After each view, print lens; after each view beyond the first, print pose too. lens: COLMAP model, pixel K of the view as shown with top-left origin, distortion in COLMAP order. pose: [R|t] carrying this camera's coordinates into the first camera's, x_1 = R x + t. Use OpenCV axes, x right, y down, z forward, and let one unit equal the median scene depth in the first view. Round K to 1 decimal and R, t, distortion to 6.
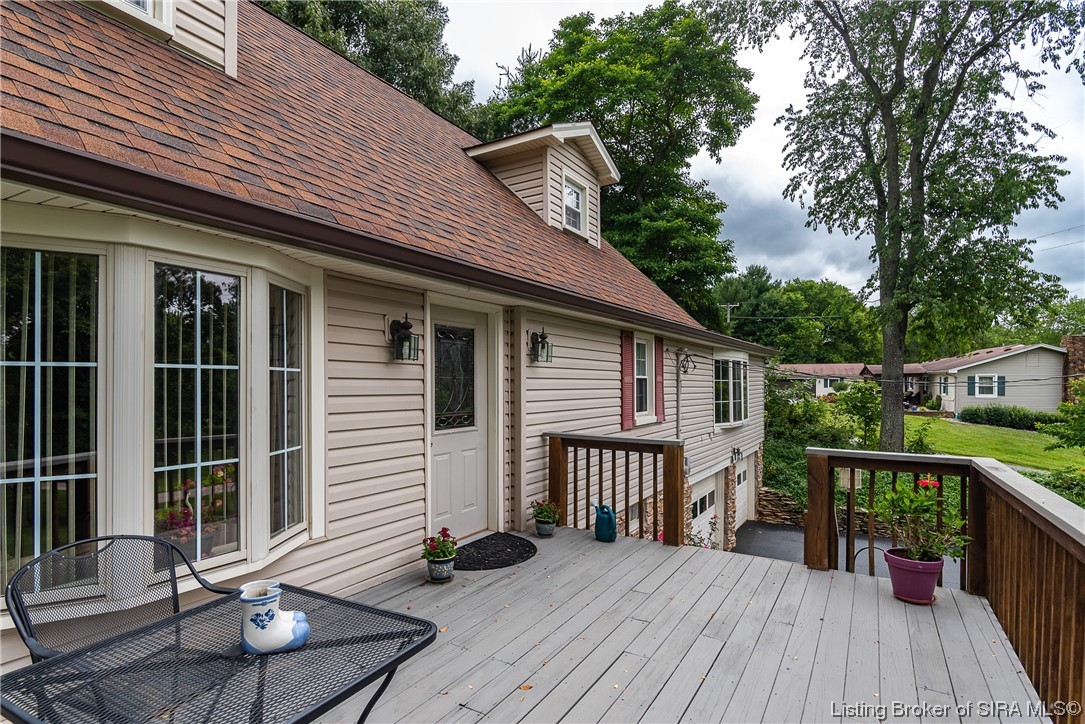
lens RADIAL K [[545.1, 0, 543.7], [0, 545.1, 379.0], [0, 0, 1]] dist [-0.002736, -0.000574]
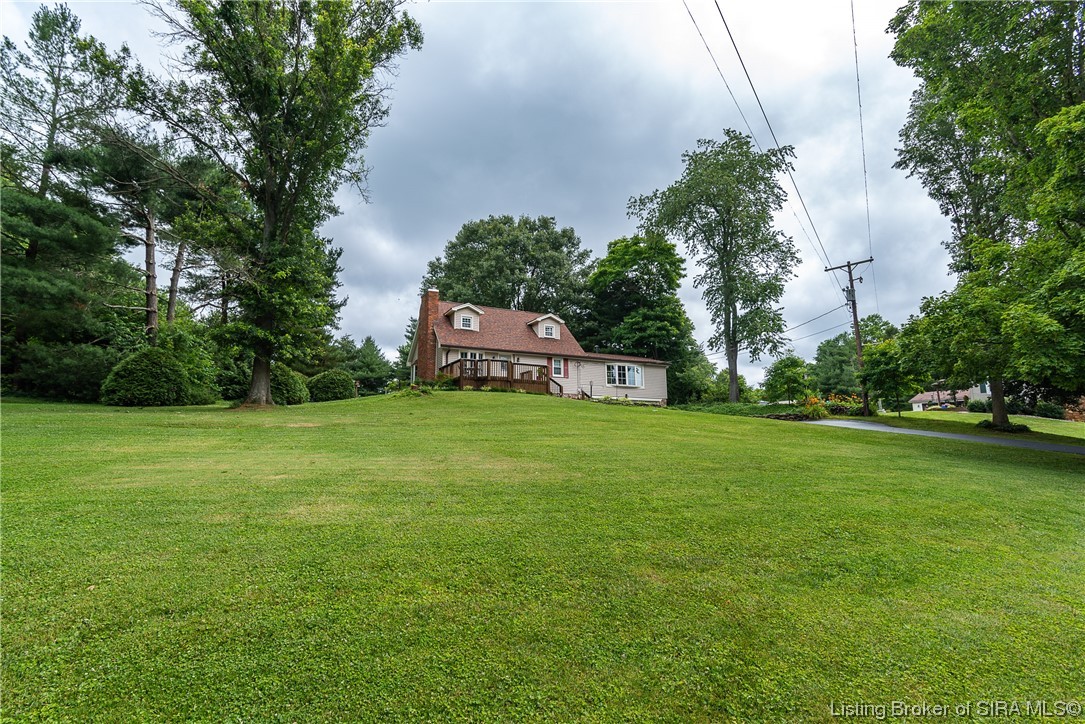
lens RADIAL K [[519.4, 0, 546.2], [0, 519.4, 375.9], [0, 0, 1]] dist [-0.001251, -0.000303]
pose [[0.868886, -0.078445, -0.488758, 1.042718], [0.014223, 0.990912, -0.133756, 0.306244], [0.494809, 0.109268, 0.862105, -1.324117]]
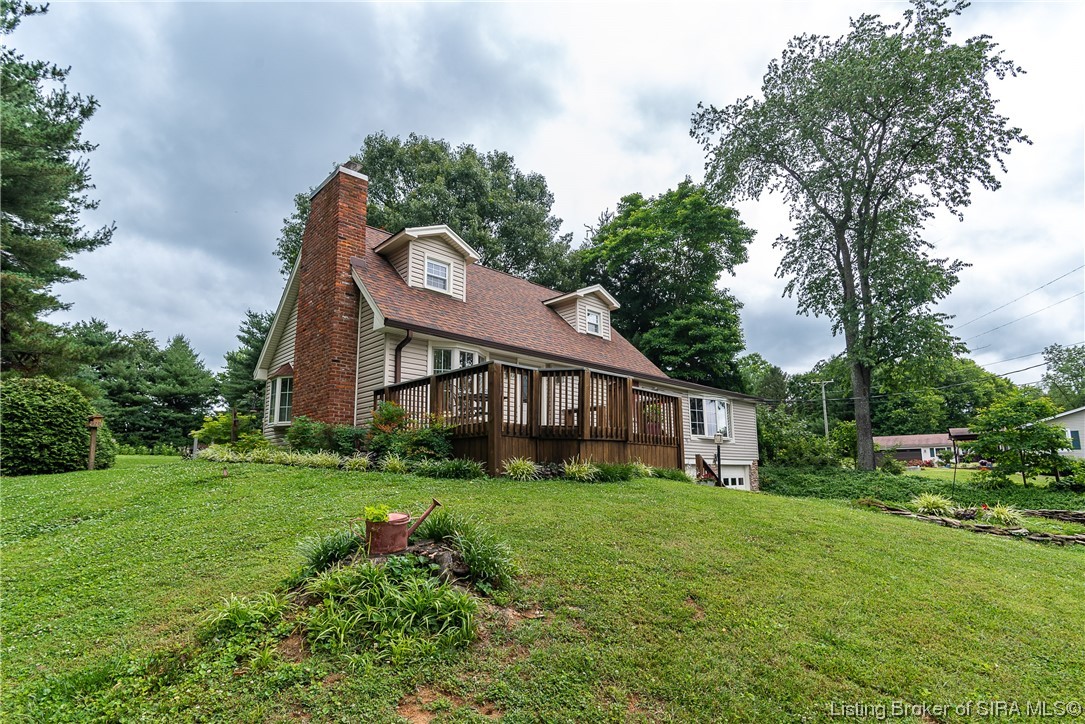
lens RADIAL K [[519.1, 0, 542.5], [0, 519.1, 403.2], [0, 0, 1]] dist [0.001292, 0.000295]
pose [[0.971312, -0.038896, -0.234607, 0.161632], [0.009382, 0.992033, -0.125627, 0.124329], [0.237624, 0.119822, 0.963939, -0.480253]]
